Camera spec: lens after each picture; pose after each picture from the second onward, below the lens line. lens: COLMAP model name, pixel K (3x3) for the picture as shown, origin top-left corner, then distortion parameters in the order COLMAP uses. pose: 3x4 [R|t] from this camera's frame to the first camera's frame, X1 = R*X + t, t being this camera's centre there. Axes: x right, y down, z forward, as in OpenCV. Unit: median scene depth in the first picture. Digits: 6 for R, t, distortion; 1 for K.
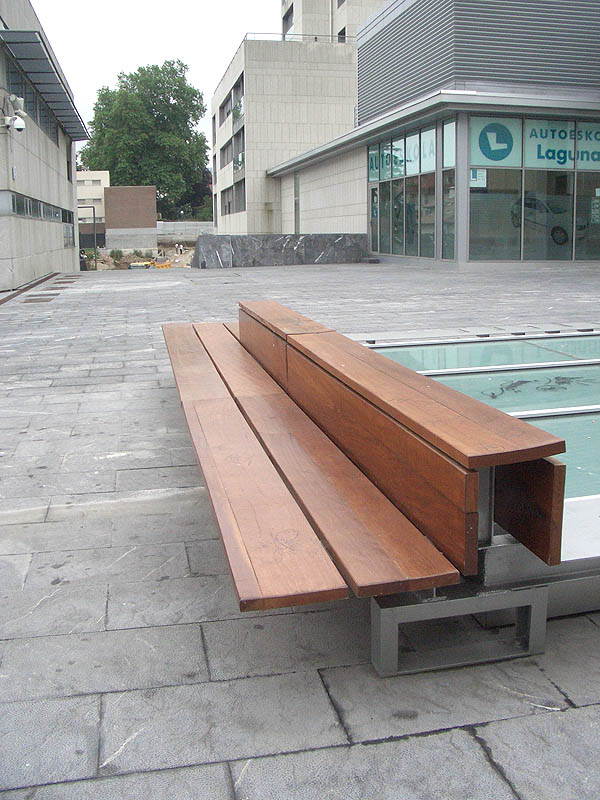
lens RADIAL K [[885.2, 0, 301.1], [0, 885.2, 394.2], [0, 0, 1]] dist [-0.019760, 0.000000]
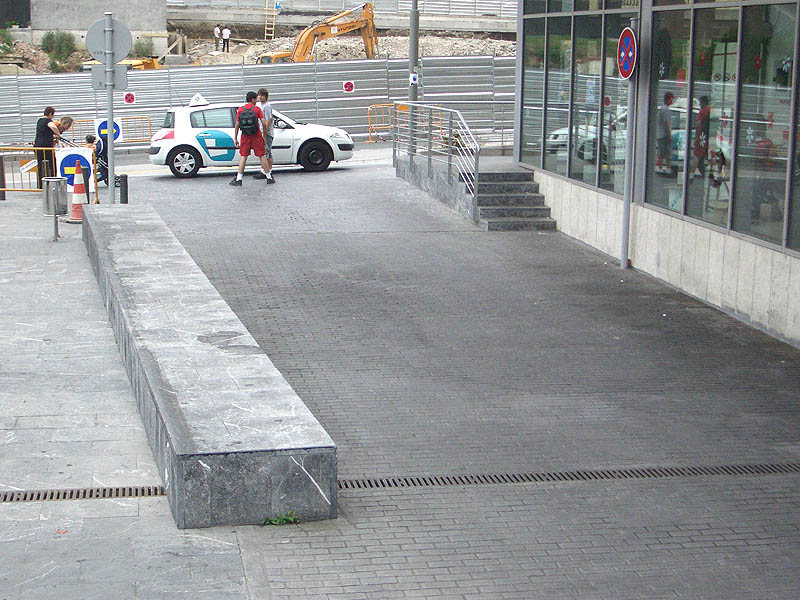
lens RADIAL K [[1456.2, 0, 399.8], [0, 1456.2, 299.7], [0, 0, 1]] dist [0.059212, 0.000000]
pose [[0.999624, 0.026717, -0.006192, -0.049572], [-0.026812, 0.999515, -0.015849, -0.037950], [0.005766, 0.016009, 0.999855, 0.337831]]
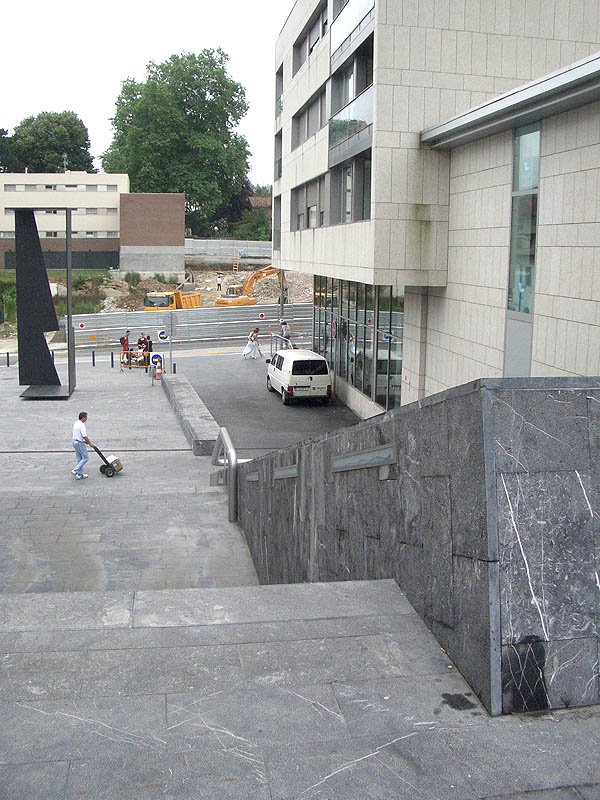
lens RADIAL K [[885.2, 0, 299.5], [0, 885.2, 404.4], [0, 0, 1]] dist [-0.019760, 0.000000]
pose [[0.998965, 0.034305, -0.029860, -0.029330], [-0.034642, 0.999341, -0.010842, -0.038355], [0.029469, 0.011865, 0.999495, 0.195807]]
